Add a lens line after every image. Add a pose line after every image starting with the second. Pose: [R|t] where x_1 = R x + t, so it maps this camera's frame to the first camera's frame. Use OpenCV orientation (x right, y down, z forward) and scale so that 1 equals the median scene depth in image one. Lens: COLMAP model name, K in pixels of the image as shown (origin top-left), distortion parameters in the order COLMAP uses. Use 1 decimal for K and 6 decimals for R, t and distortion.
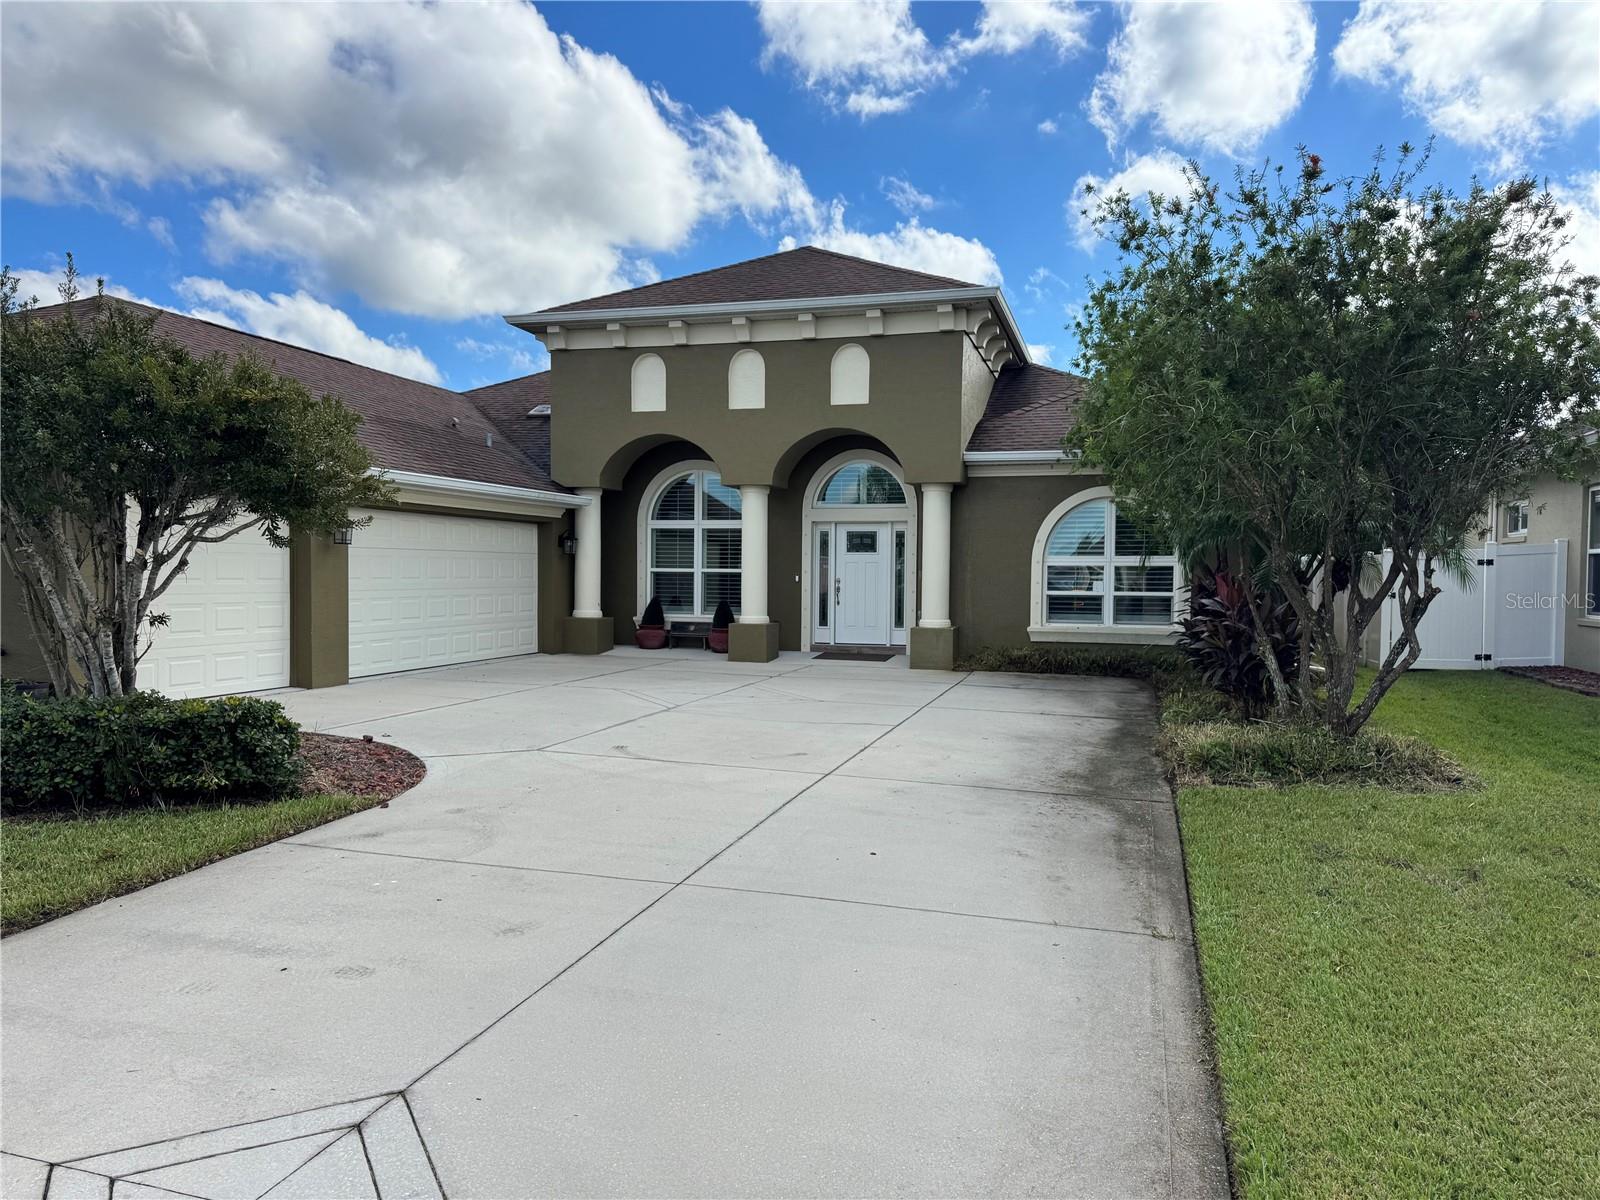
lens RADIAL K [[1113.9, 0, 798.4], [0, 1113.9, 611.2], [0, 0, 1]] dist [0.133336, -0.264199]
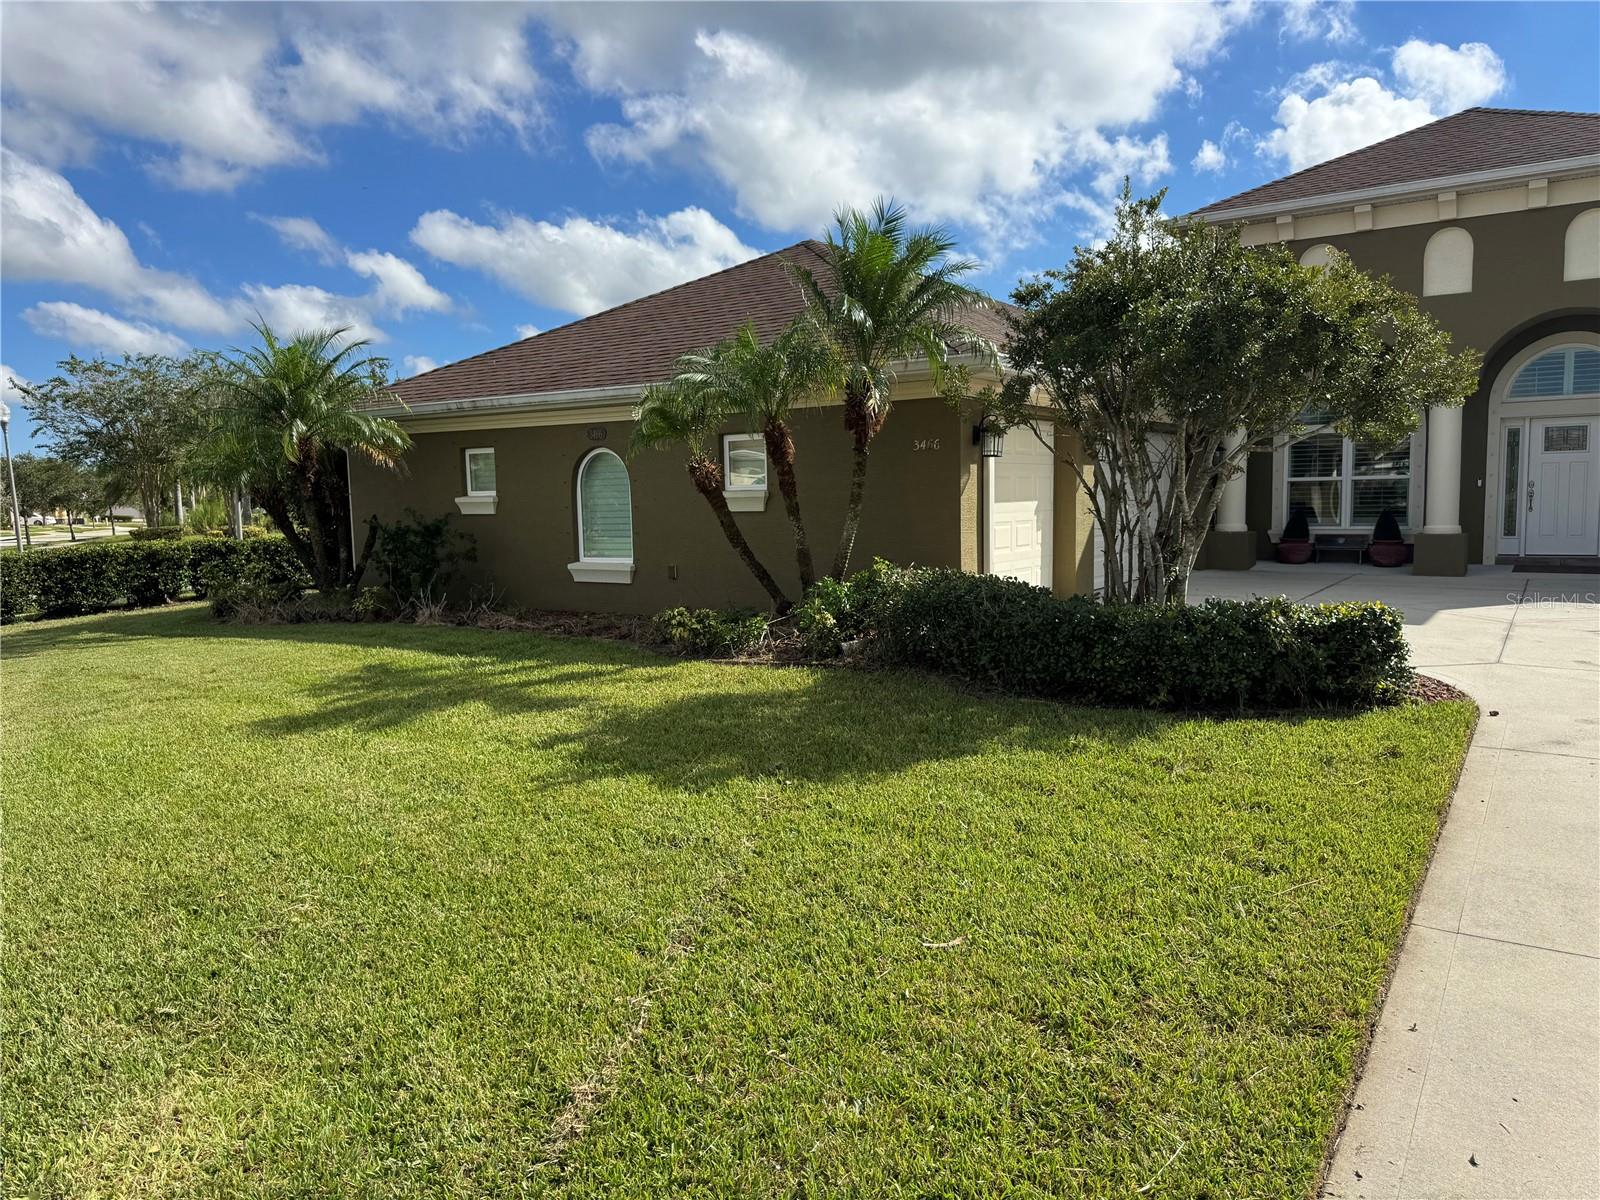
lens RADIAL K [[1131.6, 0, 800.0], [0, 1131.6, 600.0], [0, 0, 1]] dist [0.079363, -0.096377]
pose [[0.947922, -0.000749, -0.318502, -0.250064], [0.019585, 0.998242, 0.055941, 0.002403], [0.317901, -0.059265, 0.946270, -0.054377]]
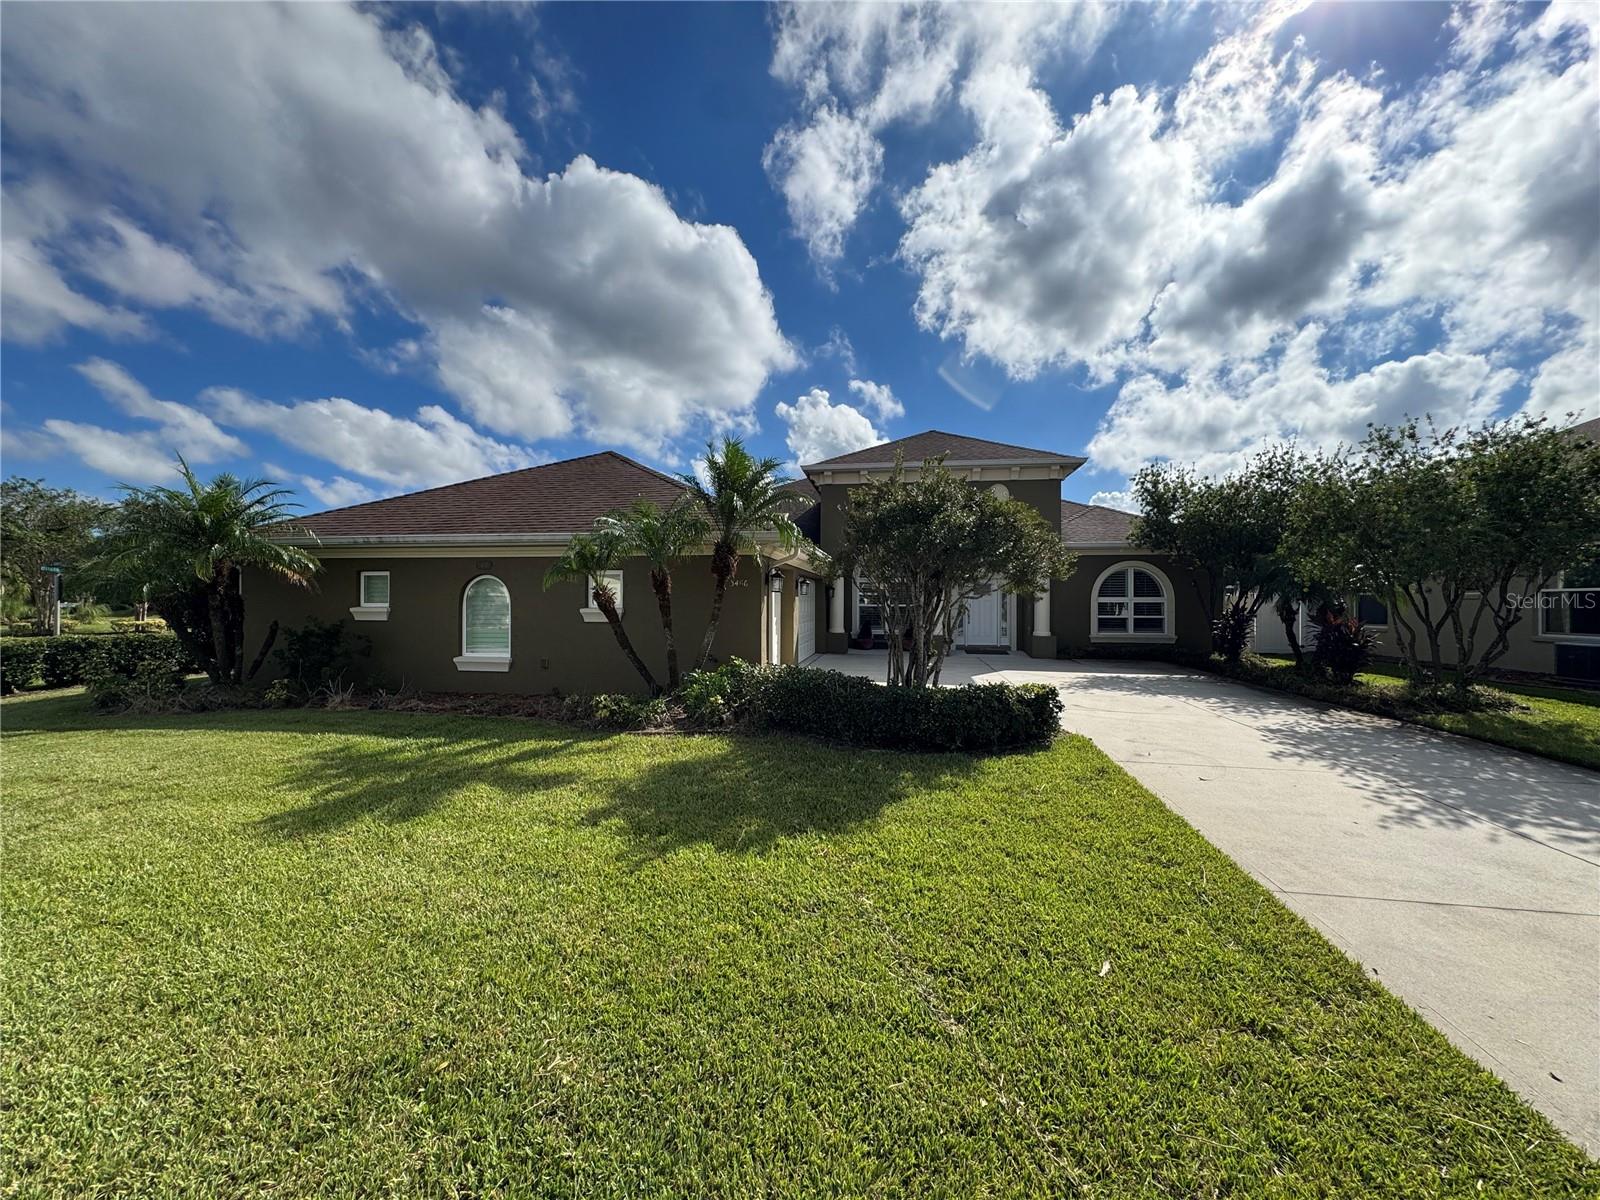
lens RADIAL K [[637.6, 0, 811.1], [0, 637.6, 597.3], [0, 0, 1]] dist [0.000202, 0.000310]
pose [[0.992865, -0.005758, 0.119106, -0.387657], [0.010591, 0.999144, -0.039981, -0.011456], [-0.118774, 0.040957, 0.992076, -0.005037]]
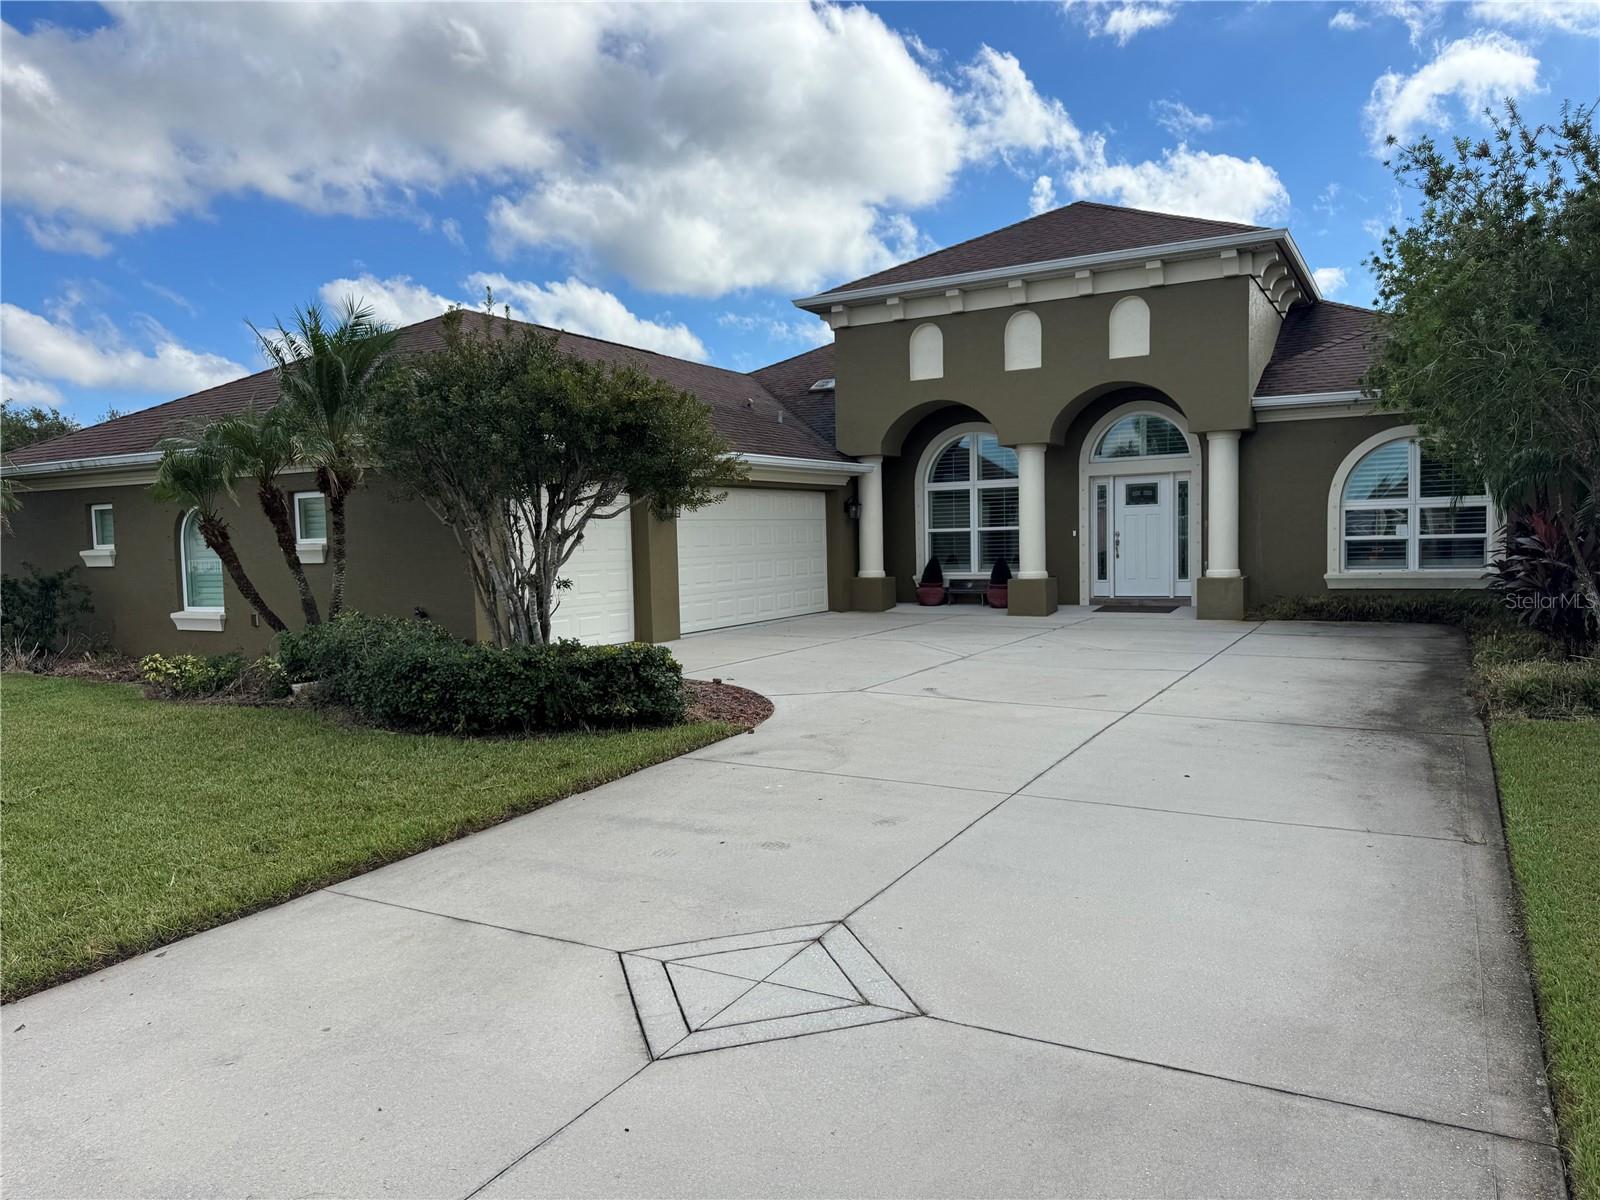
lens RADIAL K [[1113.9, 0, 798.4], [0, 1113.9, 611.2], [0, 0, 1]] dist [0.133336, -0.264199]
pose [[0.974106, -0.018870, -0.225303, -0.019107], [0.026619, 0.999152, 0.031408, 0.002940], [0.224520, -0.036592, 0.973782, -0.061383]]
